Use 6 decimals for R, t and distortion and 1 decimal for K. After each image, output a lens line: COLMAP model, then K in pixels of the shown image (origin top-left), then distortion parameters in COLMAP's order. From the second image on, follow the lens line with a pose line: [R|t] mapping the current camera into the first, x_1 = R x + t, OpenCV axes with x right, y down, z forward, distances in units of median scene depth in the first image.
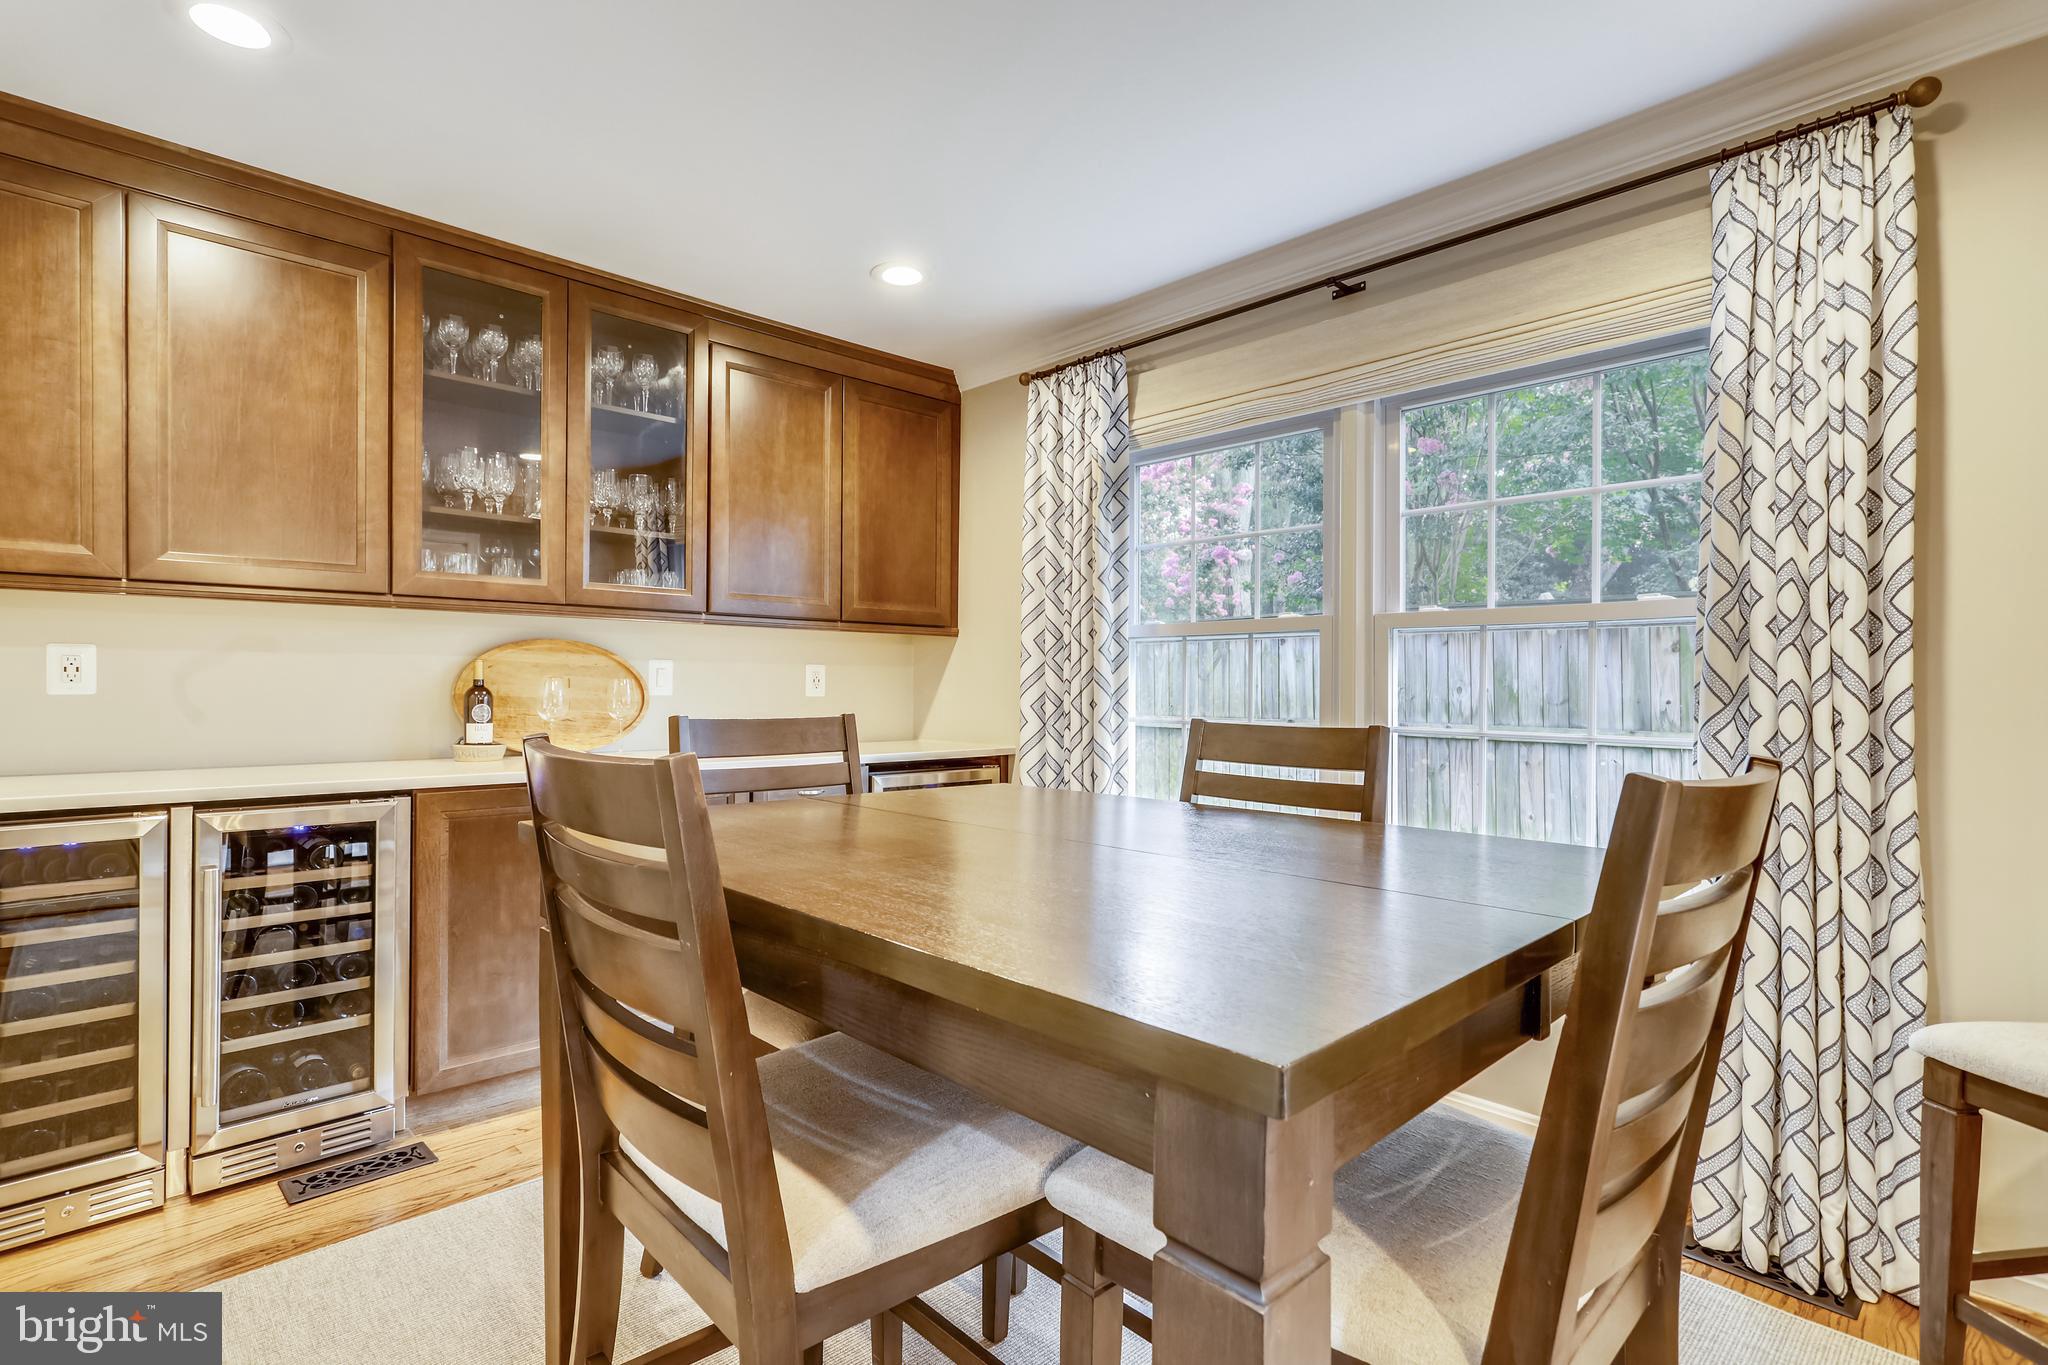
lens RADIAL K [[985.8, 0, 1016.8], [0, 985.8, 683.4], [0, 0, 1]] dist [0.000021, 0.005369]
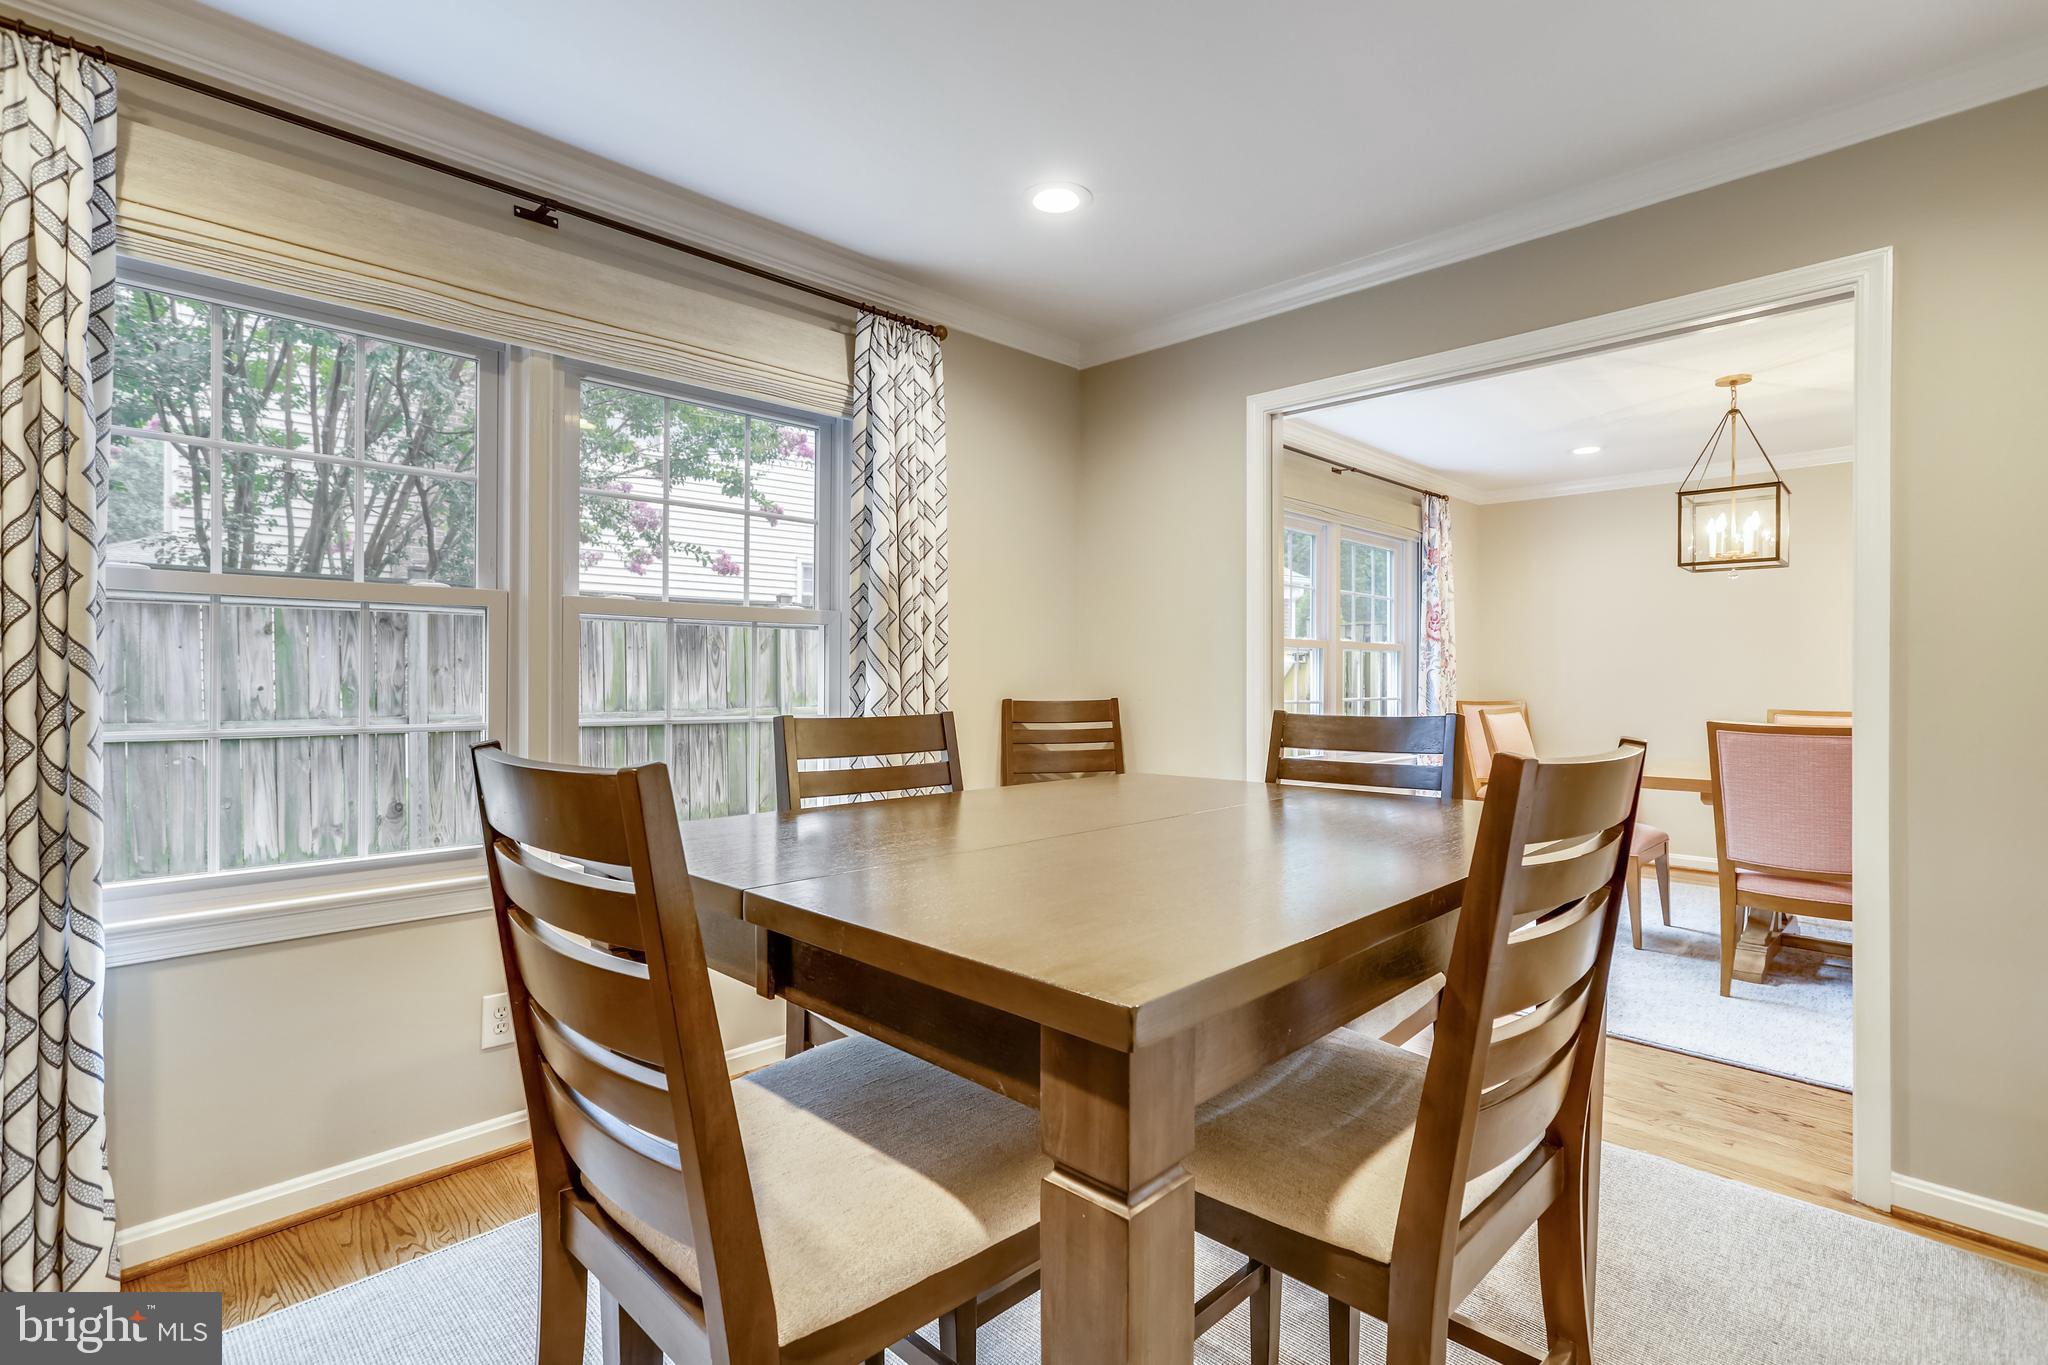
lens RADIAL K [[985.8, 0, 1018.6], [0, 985.8, 676.2], [0, 0, 1]] dist [0.000021, 0.005369]
pose [[-0.023014, -0.004757, 0.999724, -0.456615], [-0.008162, 0.999956, 0.004570, -0.003946], [-0.999702, -0.008054, -0.023052, 0.506847]]
